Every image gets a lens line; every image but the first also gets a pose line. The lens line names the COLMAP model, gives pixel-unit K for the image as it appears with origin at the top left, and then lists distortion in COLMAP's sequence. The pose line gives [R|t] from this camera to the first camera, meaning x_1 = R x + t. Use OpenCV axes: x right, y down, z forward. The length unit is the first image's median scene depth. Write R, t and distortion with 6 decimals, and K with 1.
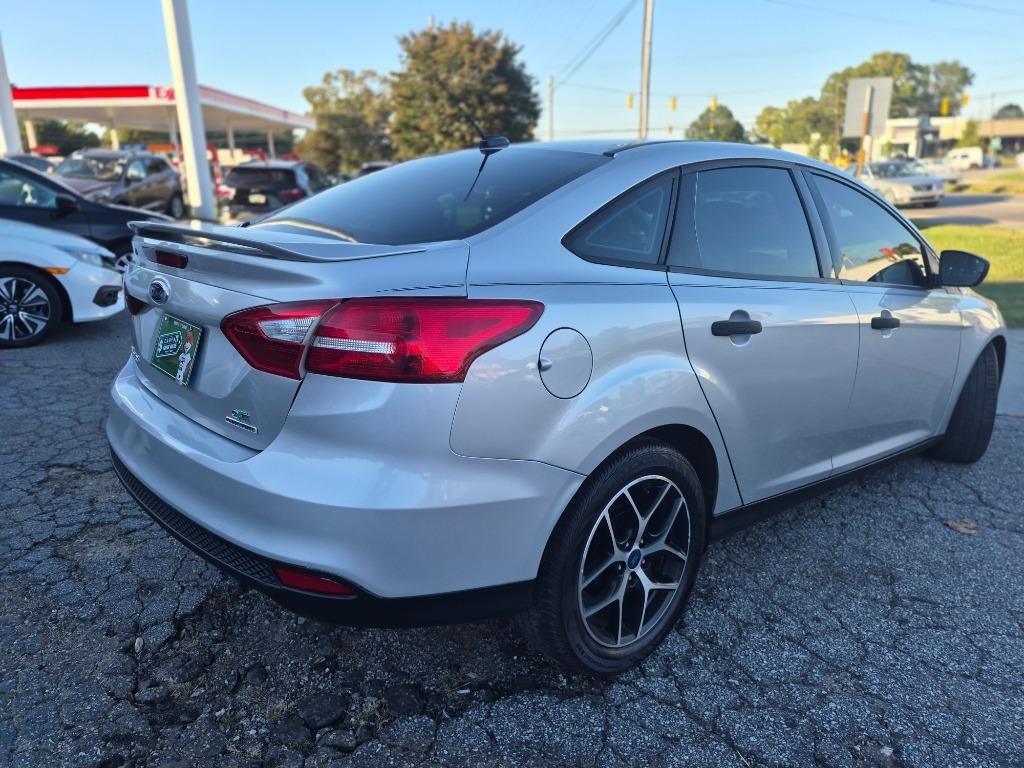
lens RADIAL K [[737.1, 0, 507.9], [0, 737.1, 383.4], [0, 0, 1]] dist [0.007874, -0.001764]
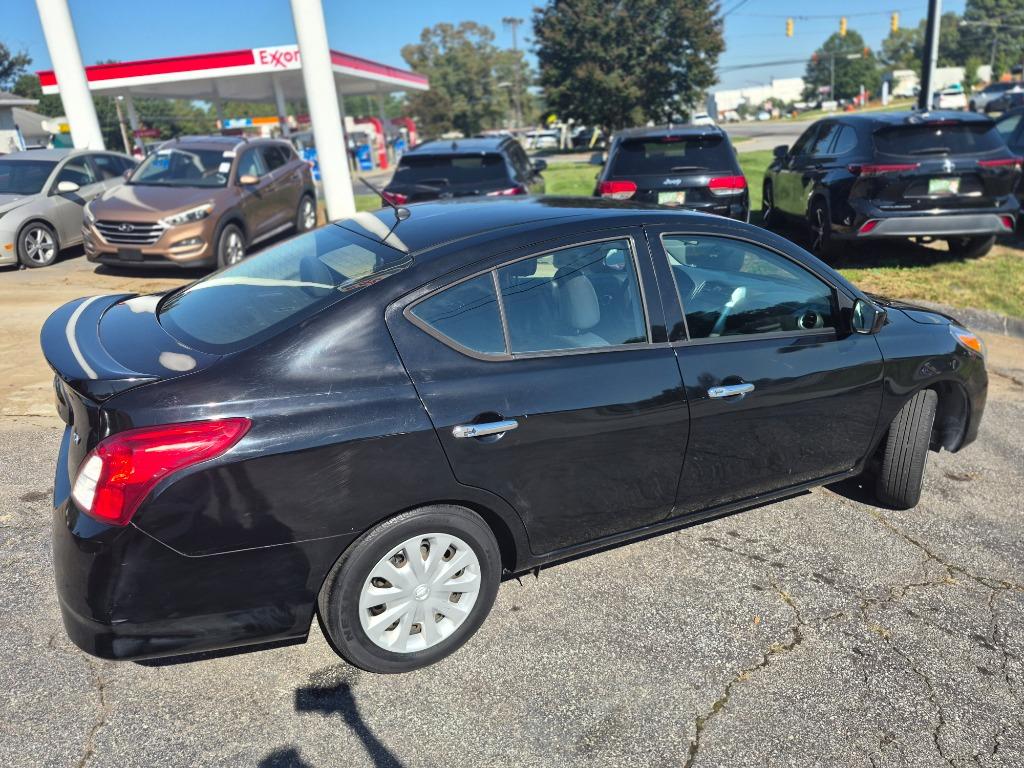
lens RADIAL K [[721.6, 0, 512.0], [0, 721.6, 384.0], [0, 0, 1]] dist [0.041524, -0.036593]
pose [[0.992013, -0.020888, -0.124396, -0.093270], [0.028908, 0.997594, 0.063013, -0.061612], [0.122780, -0.066106, 0.990230, 0.178955]]
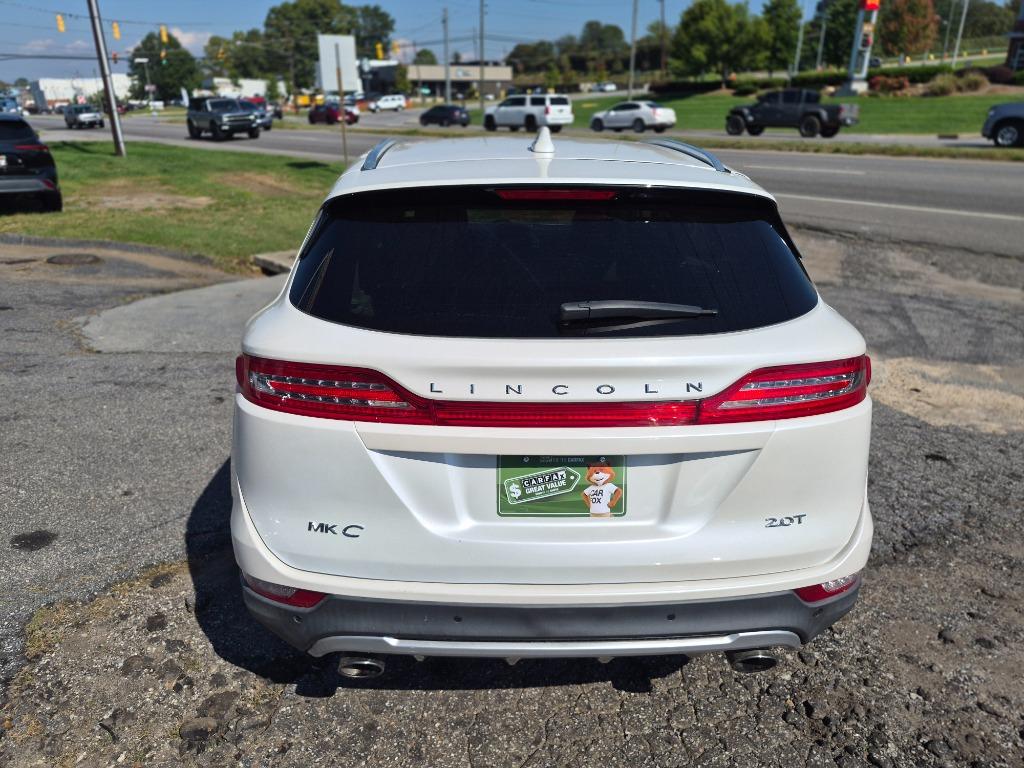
lens RADIAL K [[725.0, 0, 503.6], [0, 725.0, 385.5], [0, 0, 1]] dist [0.030059, -0.019220]
pose [[0.785263, -0.211573, 0.581893, -0.025259], [0.159995, 0.977225, 0.139401, -0.008475], [-0.598134, -0.016366, 0.801229, -0.010925]]
